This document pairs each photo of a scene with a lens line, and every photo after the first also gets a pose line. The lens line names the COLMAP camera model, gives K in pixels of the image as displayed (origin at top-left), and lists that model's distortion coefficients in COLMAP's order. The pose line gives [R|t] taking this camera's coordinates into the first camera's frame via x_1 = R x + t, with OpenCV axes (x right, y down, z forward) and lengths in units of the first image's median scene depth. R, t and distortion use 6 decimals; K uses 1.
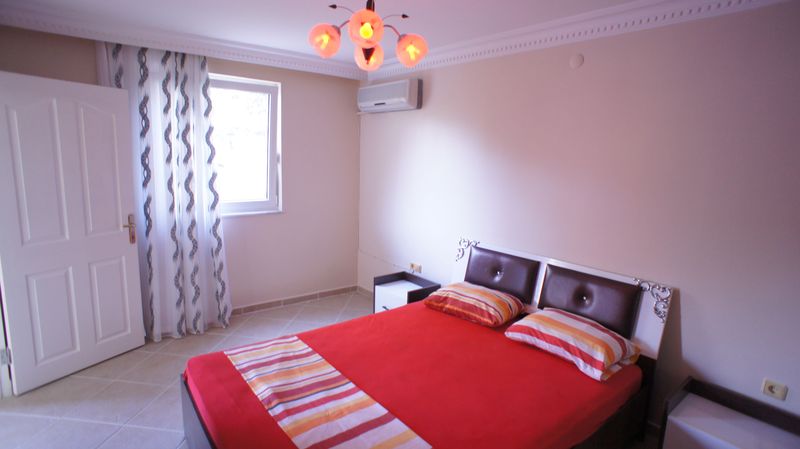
lens RADIAL K [[420.0, 0, 396.5], [0, 420.0, 222.5], [0, 0, 1]] dist [-0.085731, 0.055428]
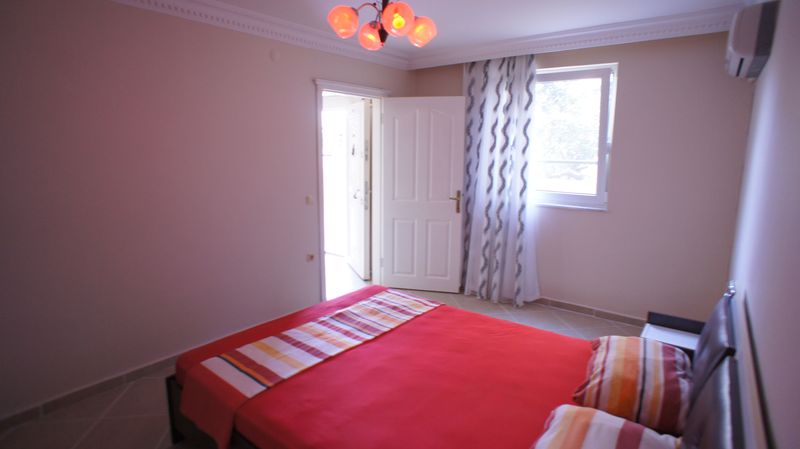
lens RADIAL K [[420.0, 0, 396.5], [0, 420.0, 222.5], [0, 0, 1]] dist [-0.085731, 0.055428]
pose [[0.230968, 0.138626, -0.963035, 0.596958], [-0.159971, 0.981738, 0.102952, -0.025124], [0.959720, 0.130279, 0.248926, 0.469524]]
